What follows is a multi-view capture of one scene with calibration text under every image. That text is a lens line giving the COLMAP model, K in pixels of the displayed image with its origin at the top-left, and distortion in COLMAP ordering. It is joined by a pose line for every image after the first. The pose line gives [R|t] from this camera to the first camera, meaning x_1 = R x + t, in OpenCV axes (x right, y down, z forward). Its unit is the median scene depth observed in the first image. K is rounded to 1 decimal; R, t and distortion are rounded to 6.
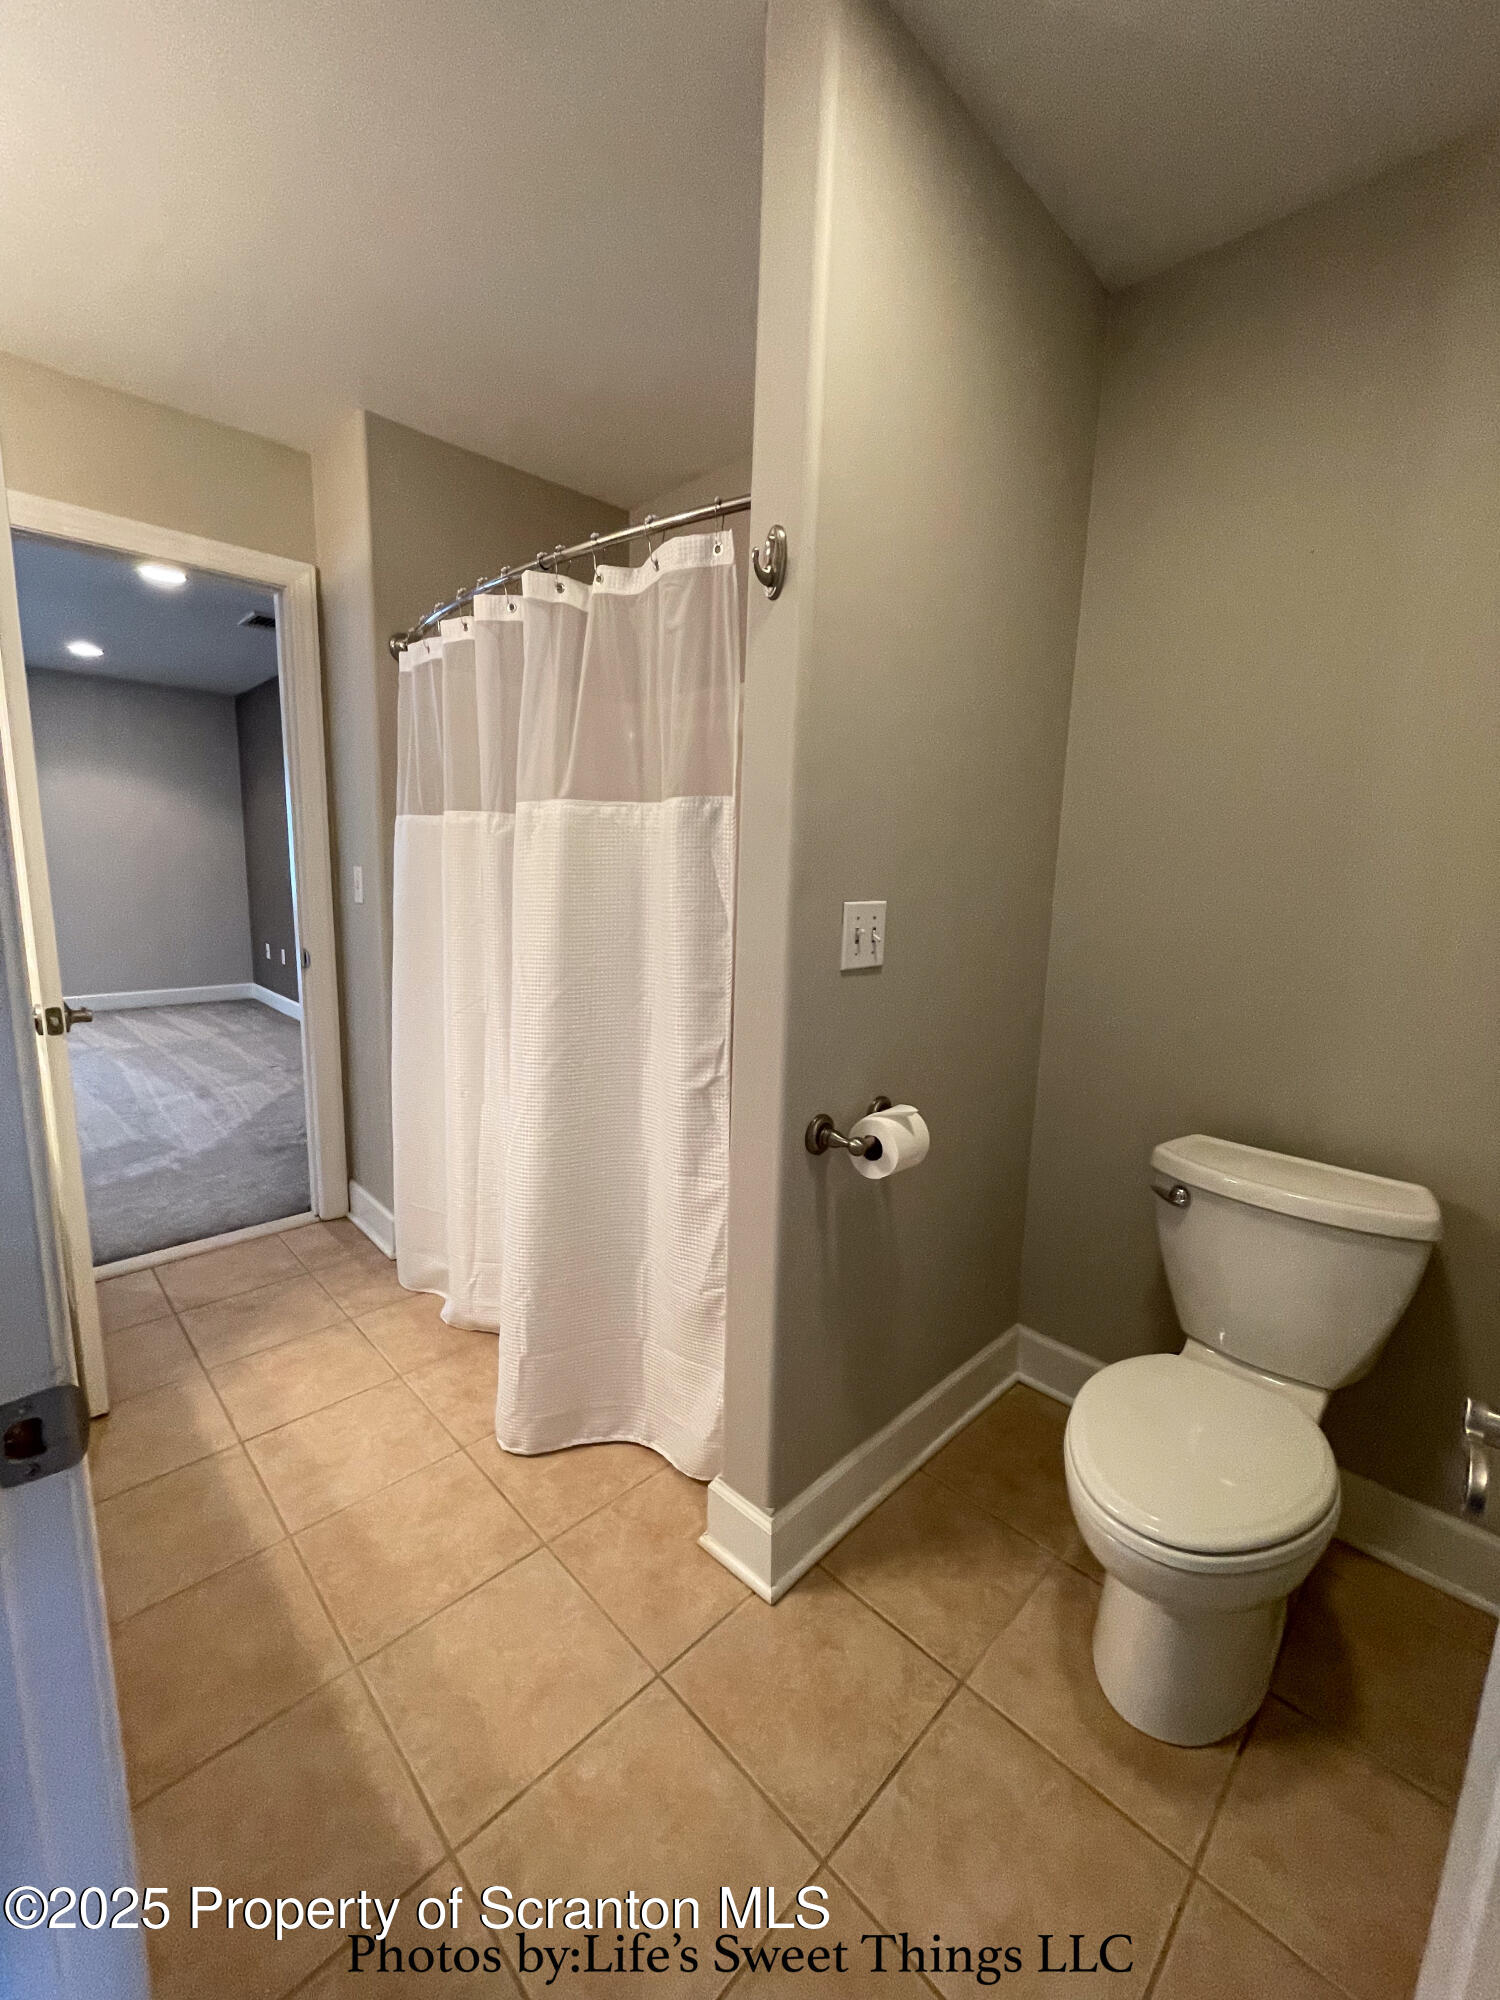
lens RADIAL K [[809.1, 0, 750.5], [0, 809.1, 998.0], [0, 0, 1]] dist [-0.002373, -0.000093]
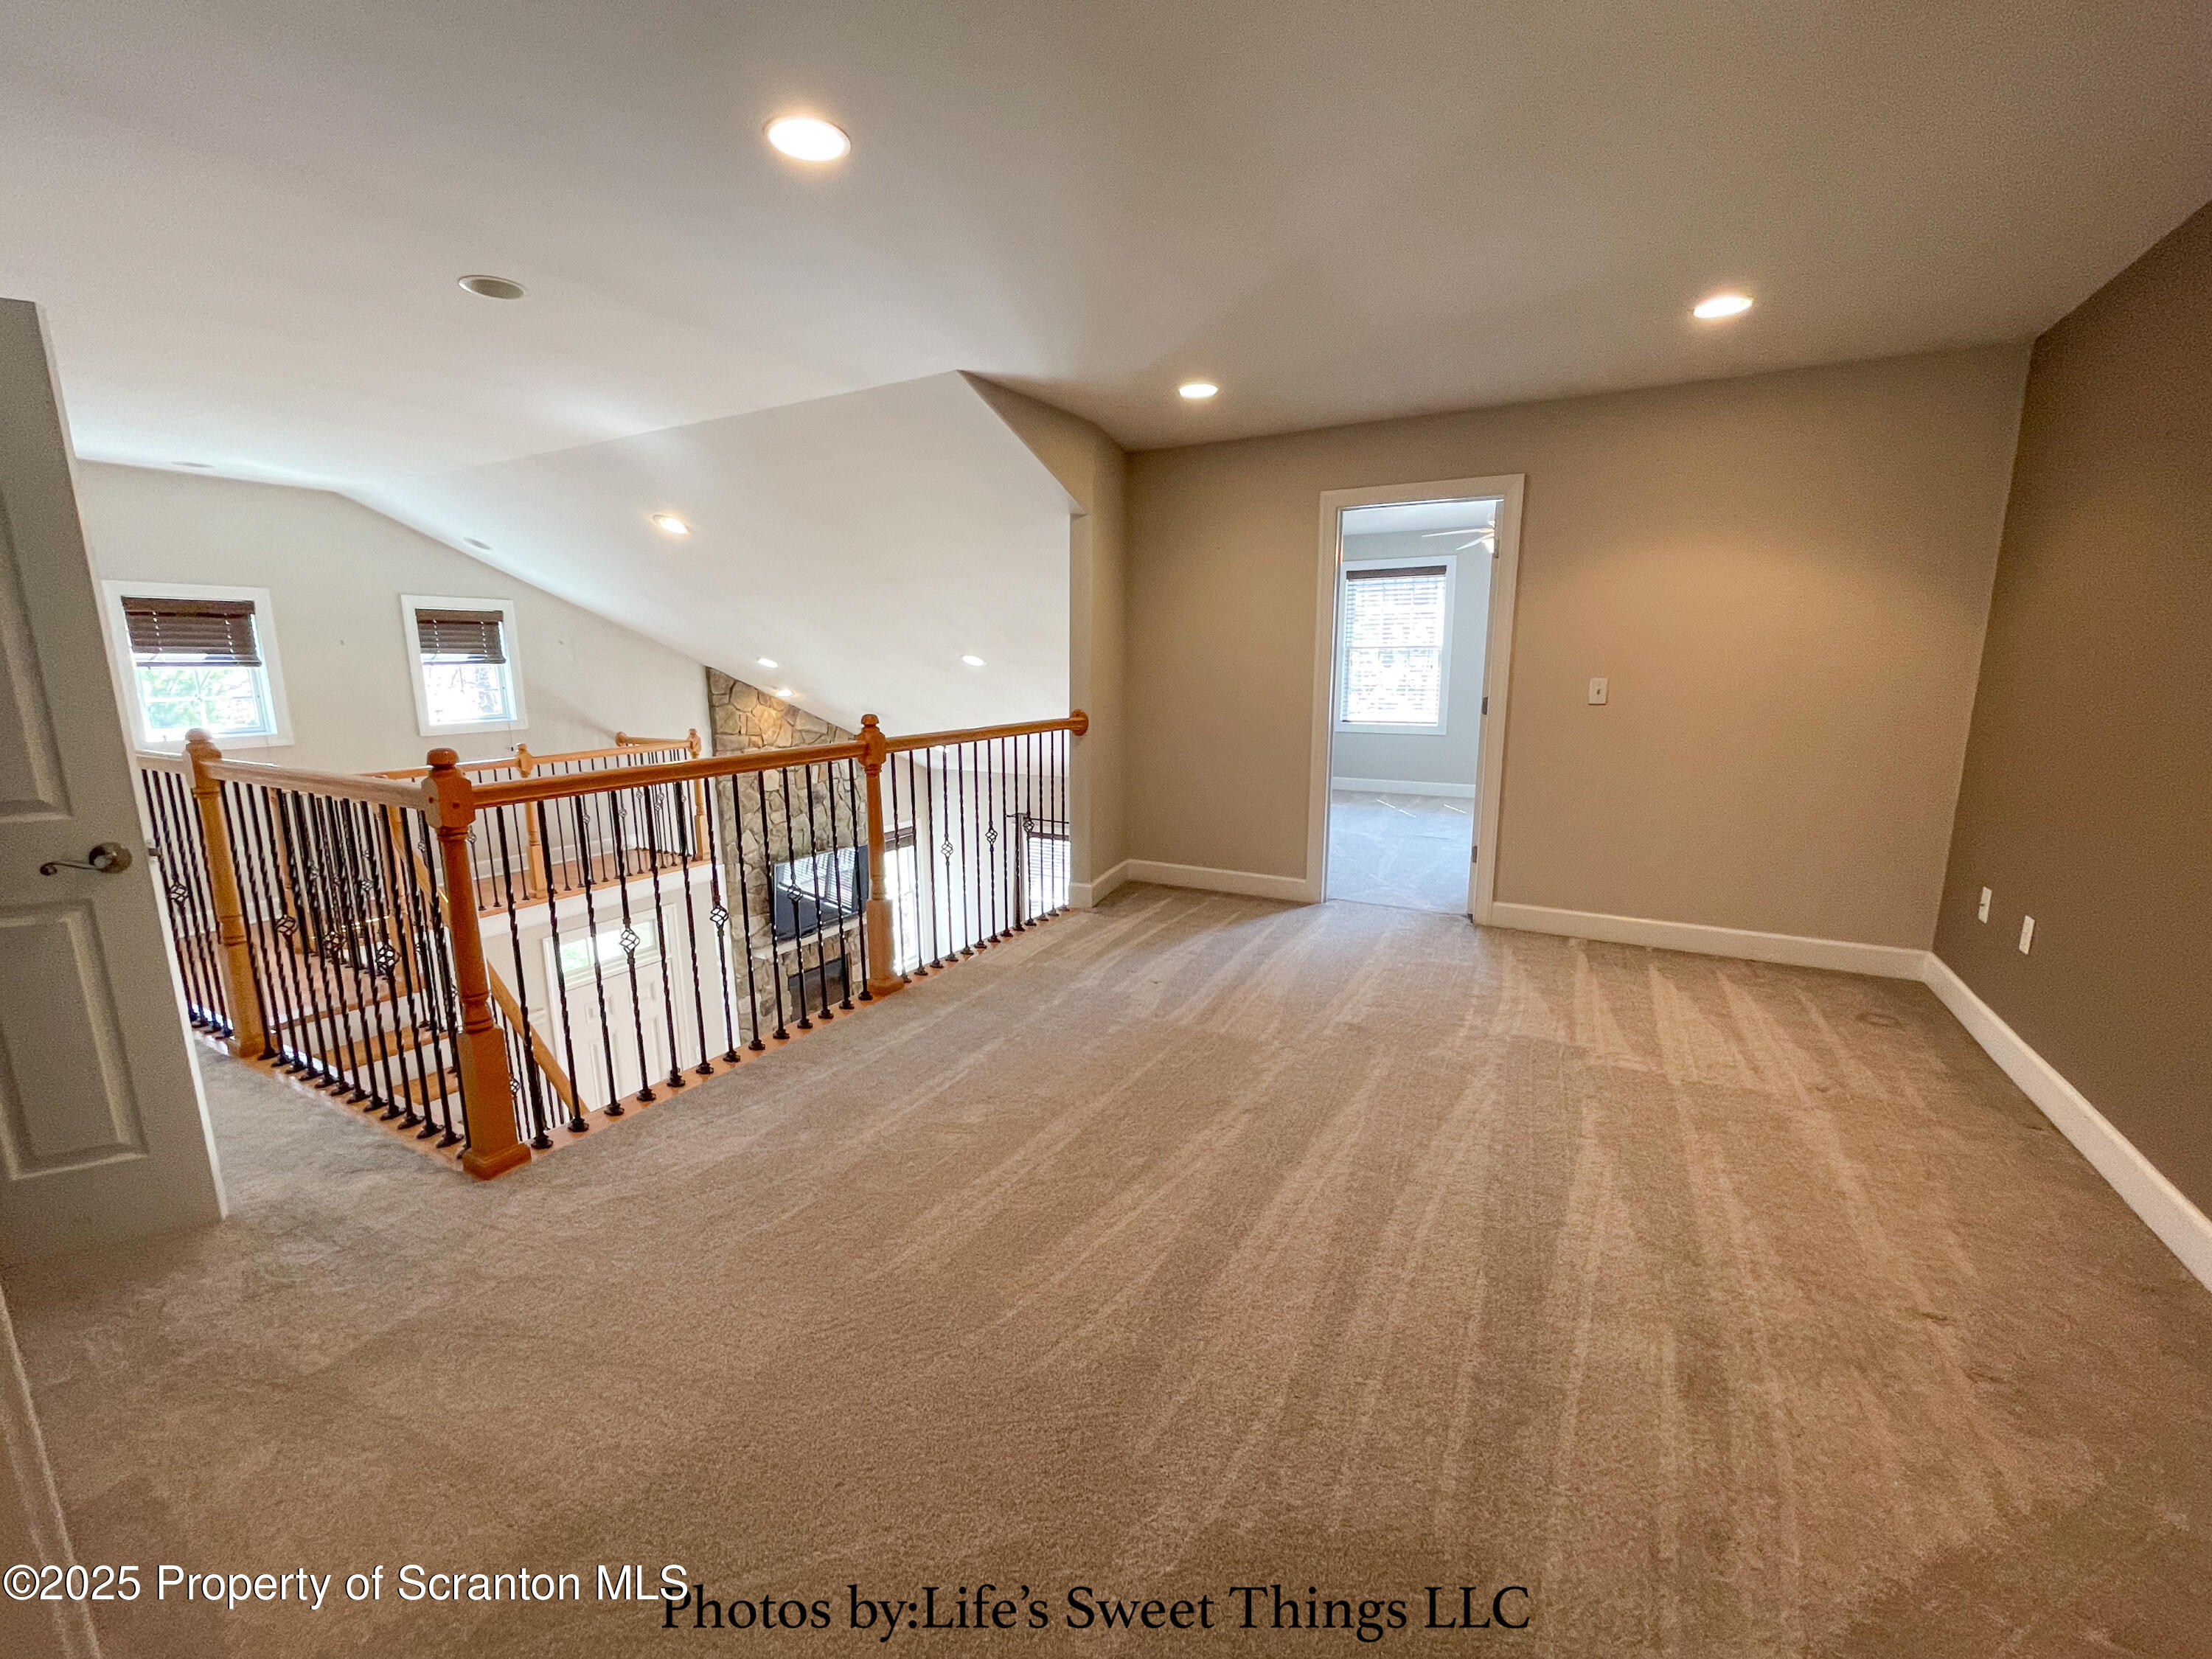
lens RADIAL K [[894.9, 0, 1106.0], [0, 894.9, 829.5], [0, 0, 1]] dist [-0.002373, -0.000093]
pose [[0.261637, 0.148034, -0.953746, -1.032485], [-0.149888, 0.982411, 0.111365, -0.327391], [0.953457, 0.113818, 0.279224, 1.563270]]
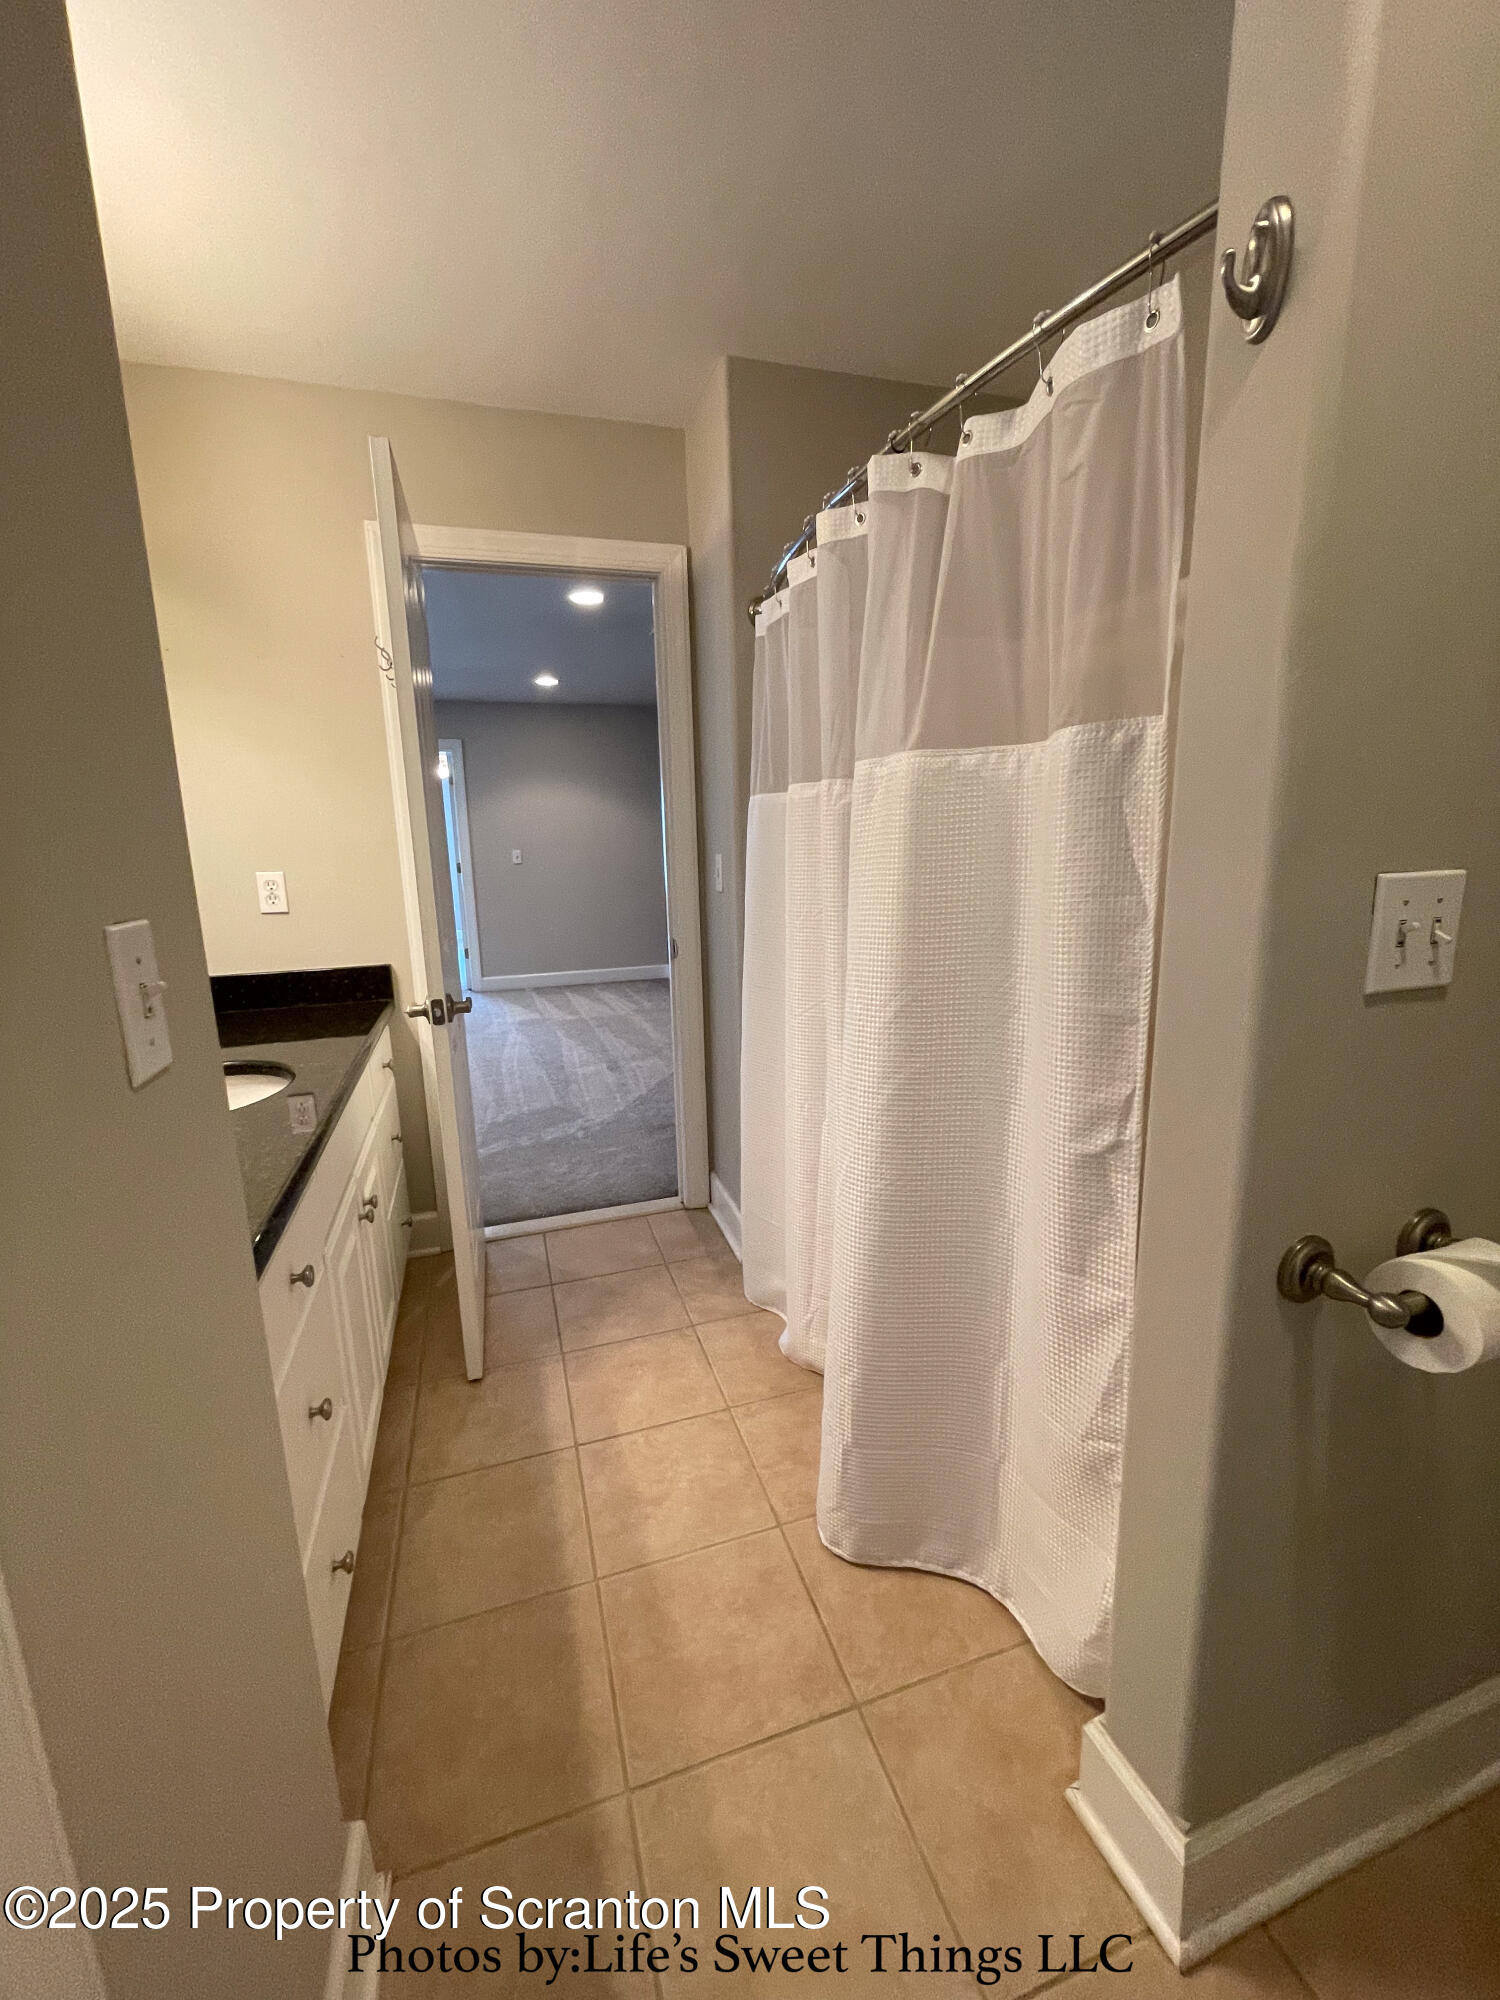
lens RADIAL K [[809.1, 0, 750.5], [0, 809.1, 998.0], [0, 0, 1]] dist [-0.002373, -0.000093]
pose [[0.889707, 0.034827, -0.455201, -0.012174], [-0.024356, 0.999287, 0.028849, -0.031738], [0.455882, -0.014581, 0.889921, 0.248155]]
